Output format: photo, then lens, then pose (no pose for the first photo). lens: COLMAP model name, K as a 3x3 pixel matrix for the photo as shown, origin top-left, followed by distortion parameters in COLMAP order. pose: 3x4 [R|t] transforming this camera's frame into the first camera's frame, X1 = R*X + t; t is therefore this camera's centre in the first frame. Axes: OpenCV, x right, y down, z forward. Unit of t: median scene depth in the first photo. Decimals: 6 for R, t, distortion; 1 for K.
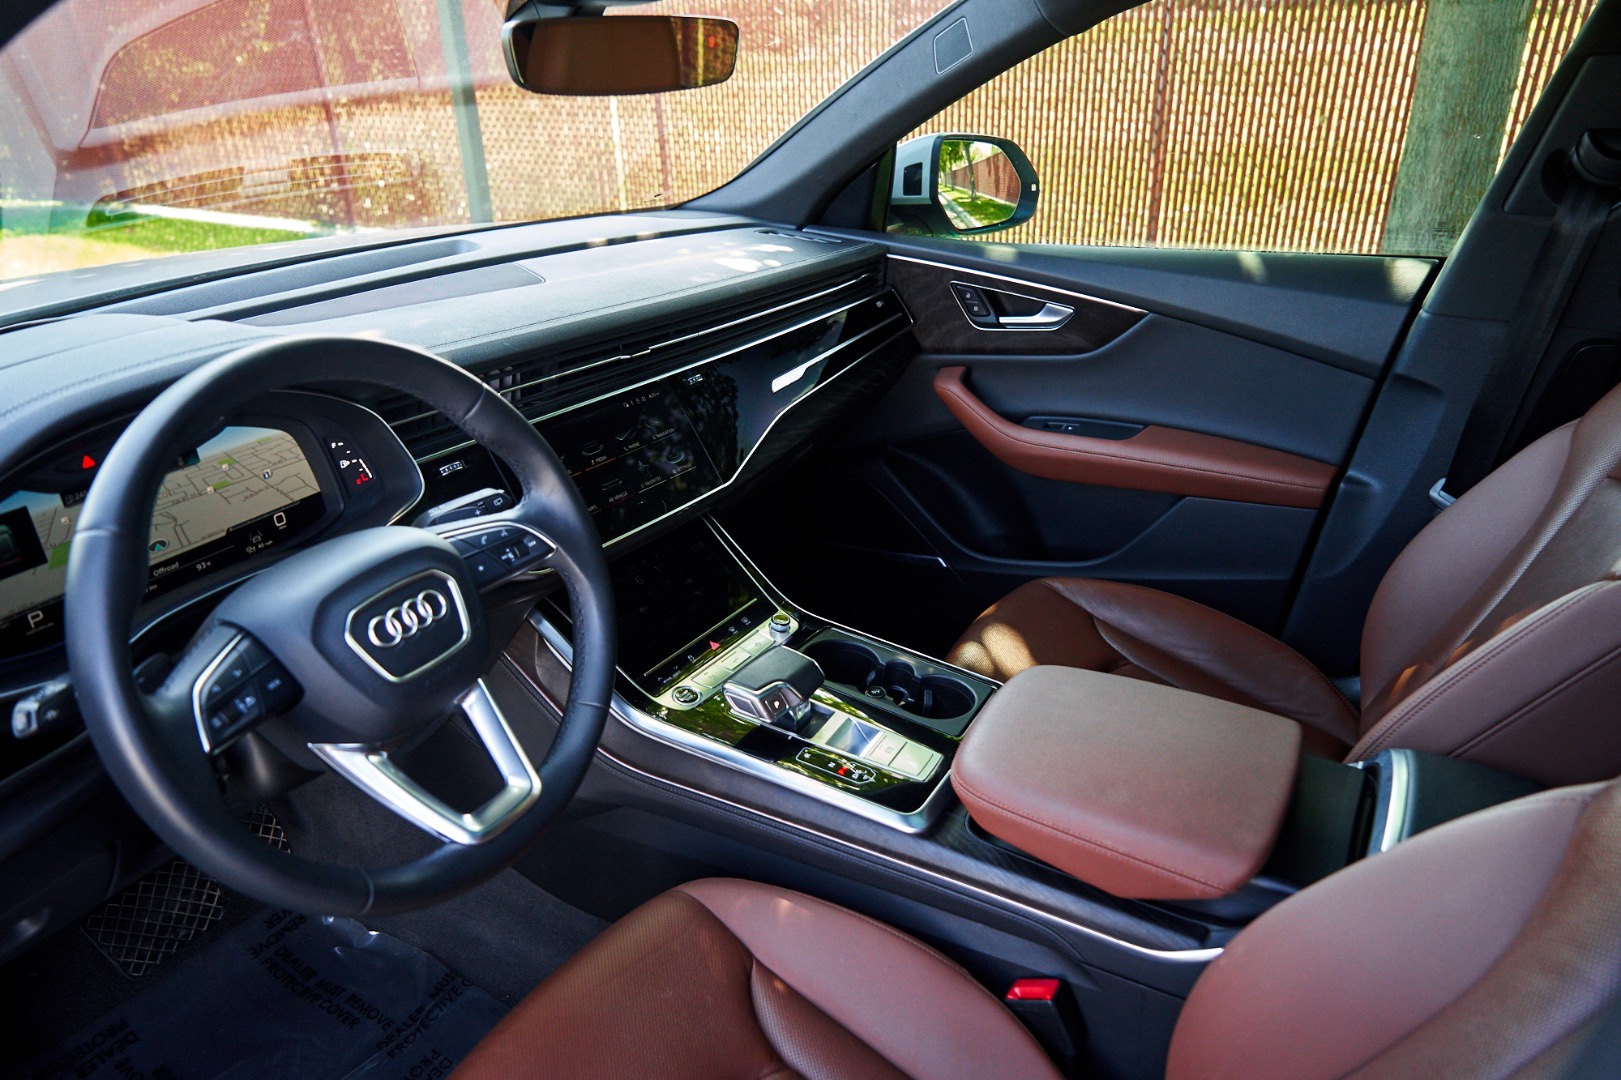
lens RADIAL K [[1113.8, 0, 810.5], [0, 1113.8, 540.0], [0, 0, 1]] dist [0.025667, -0.043863]
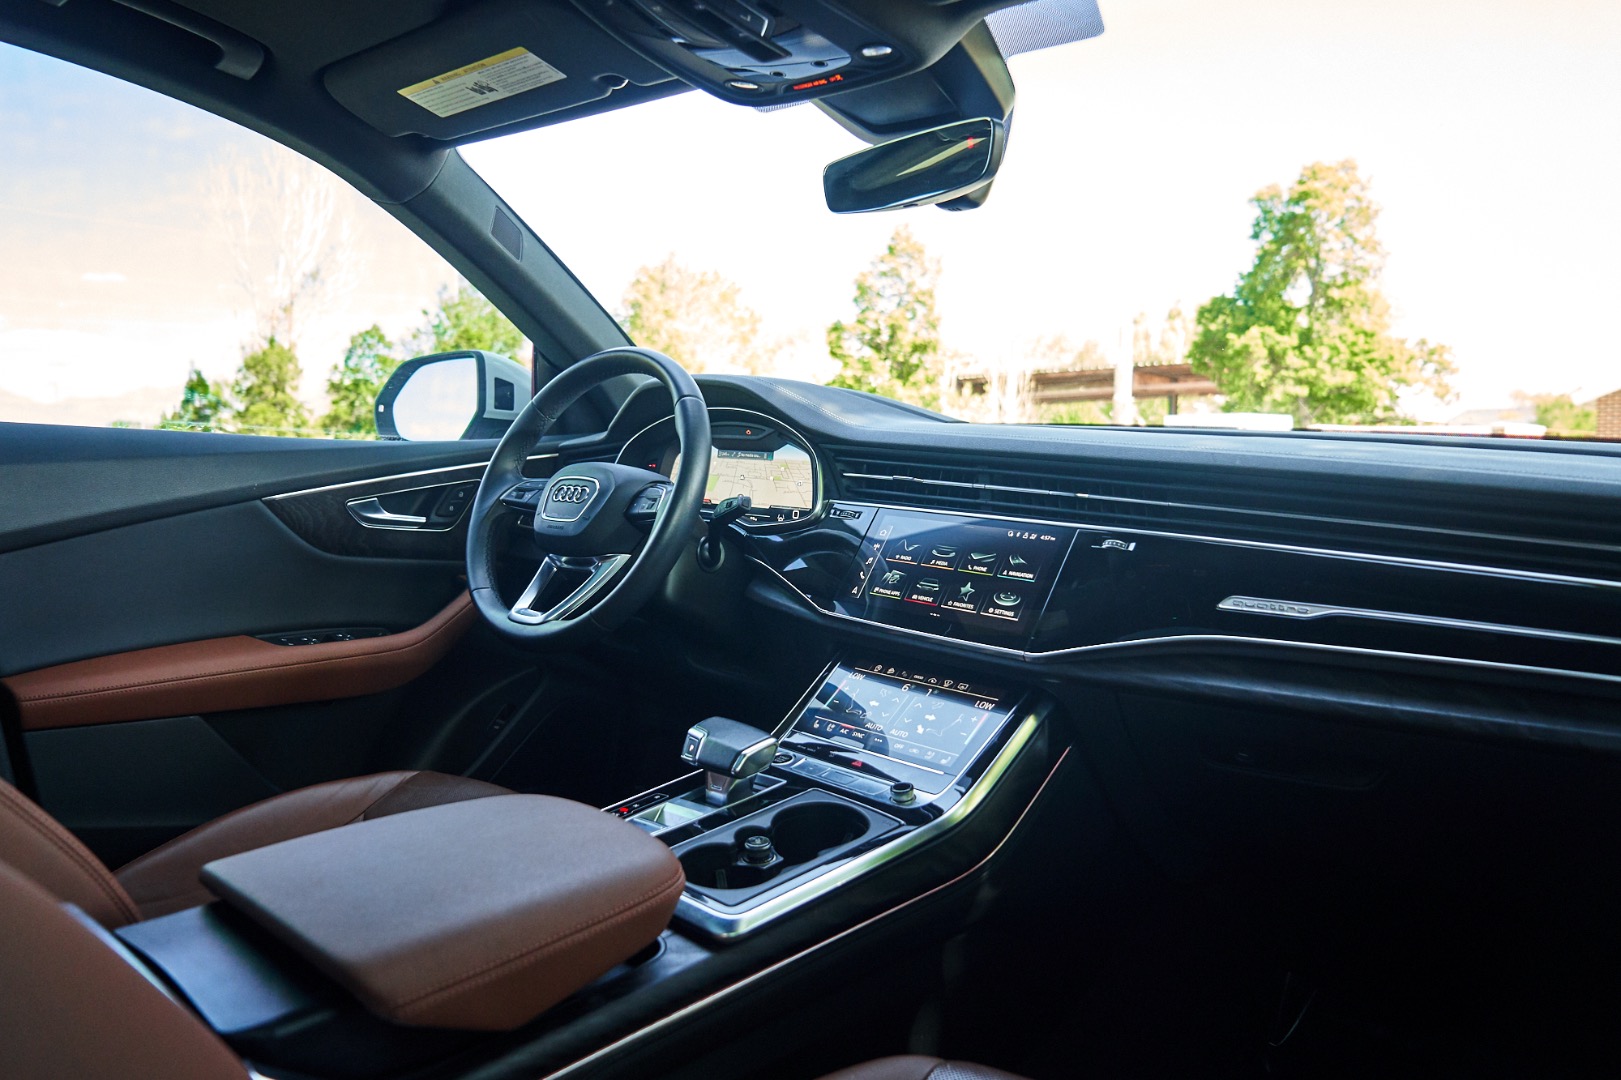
lens RADIAL K [[1113.8, 0, 810.5], [0, 1113.8, 540.0], [0, 0, 1]] dist [0.025667, -0.043863]
pose [[-0.201846, 0.105170, -0.973754, 0.870848], [-0.430606, 0.883444, 0.184675, -0.241628], [0.879680, 0.456581, -0.133033, 1.089346]]
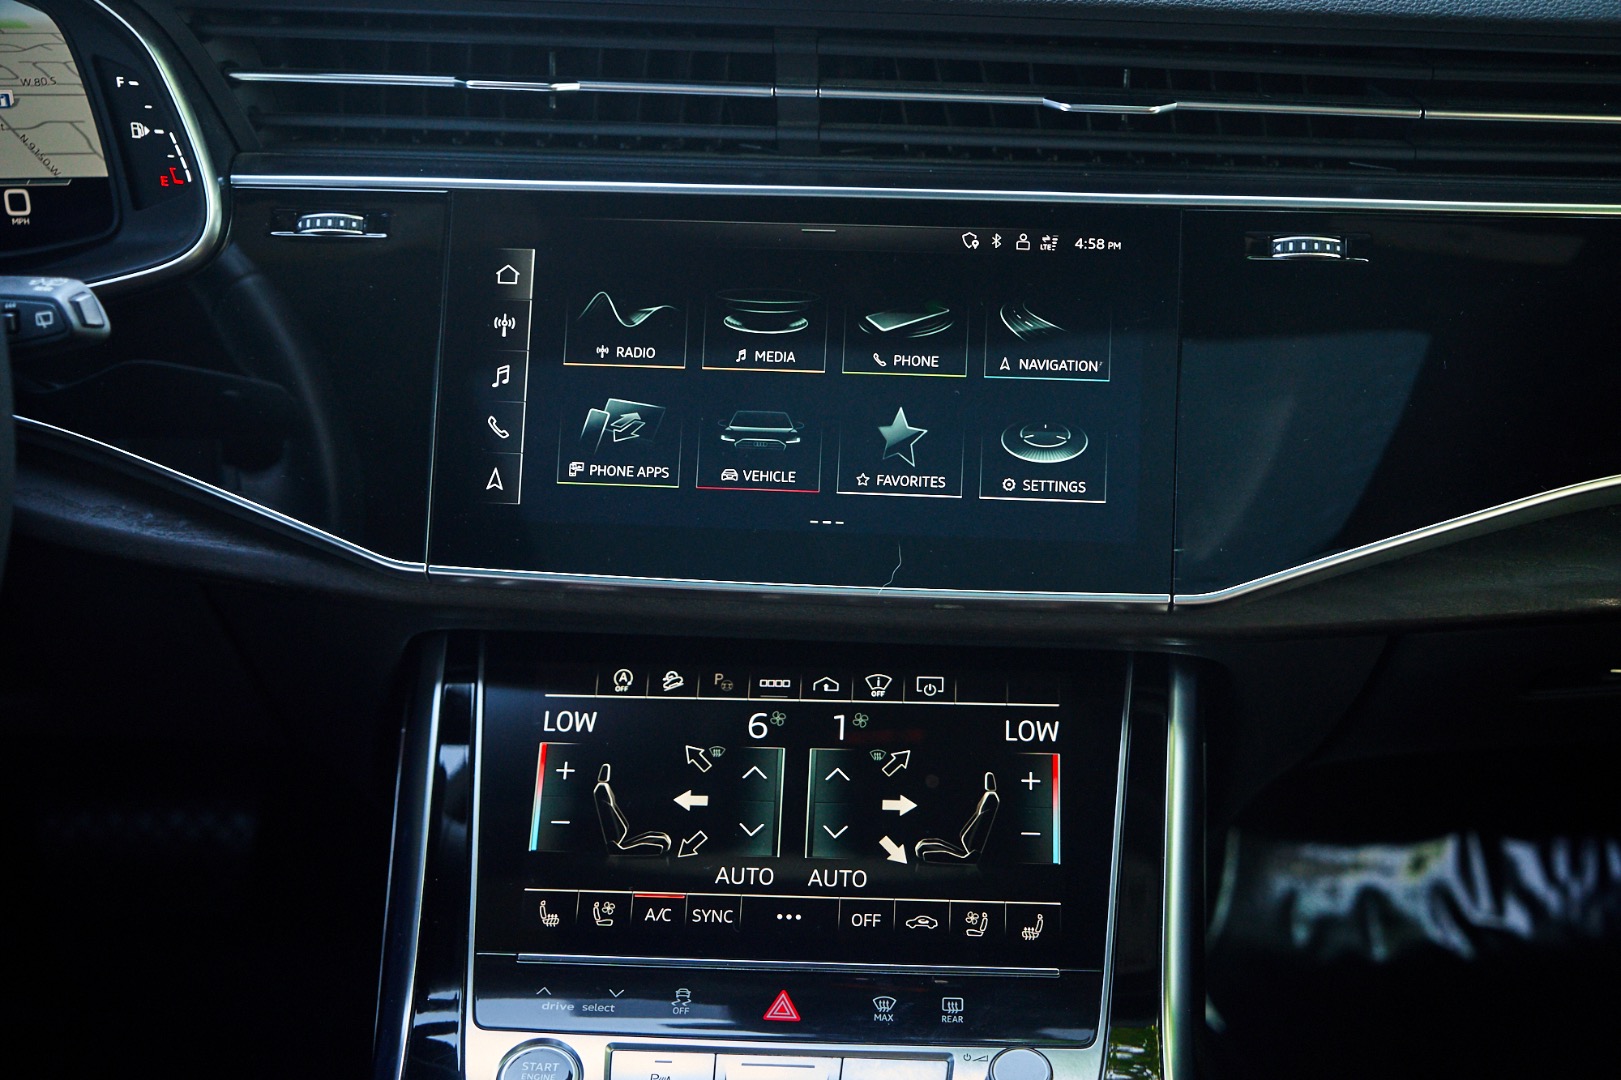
lens RADIAL K [[2171.0, 0, 810.5], [0, 2171.0, 540.0], [0, 0, 1]] dist [-0.028431, 0.047306]
pose [[0.494421, 0.418194, -0.762011, 0.372672], [-0.355257, 0.897316, 0.261946, -0.214415], [0.793309, 0.141198, 0.592219, 0.664121]]
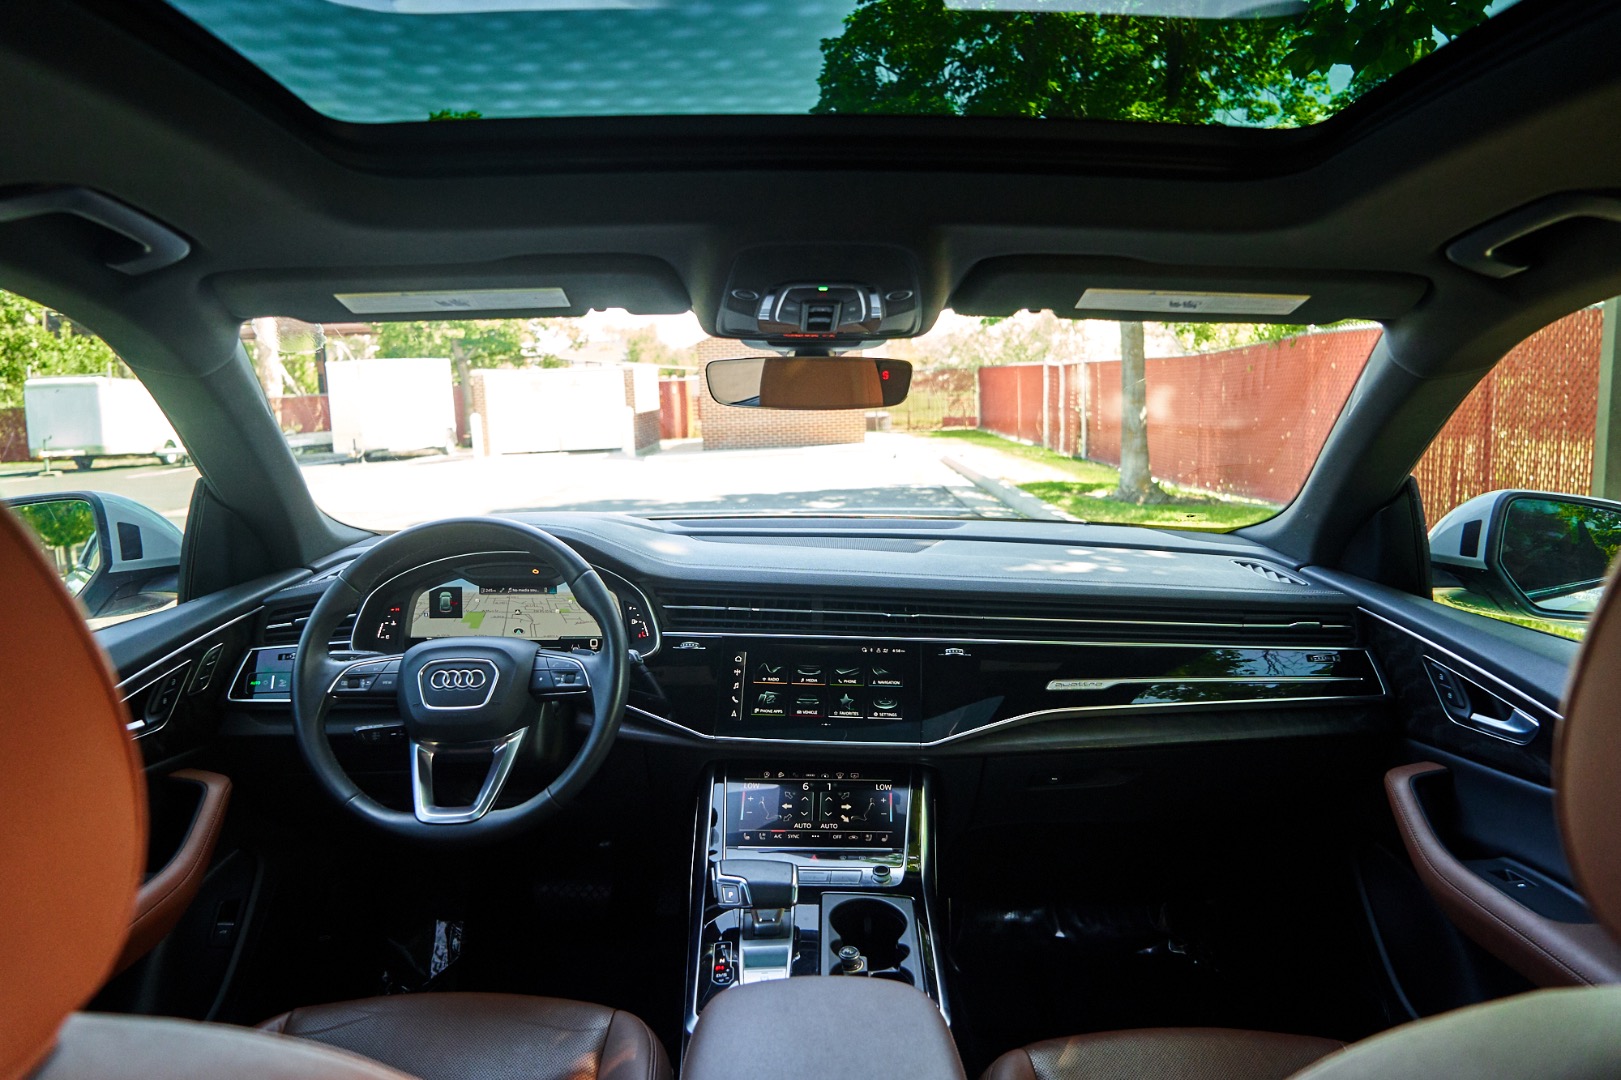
lens RADIAL K [[1113.8, 0, 810.5], [0, 1113.8, 540.0], [0, 0, 1]] dist [0.025667, -0.043863]
pose [[0.513308, 0.141473, -0.846463, 0.908696], [-0.365297, 0.928525, -0.066334, -0.145202], [0.776578, 0.343260, 0.528299, 0.301282]]
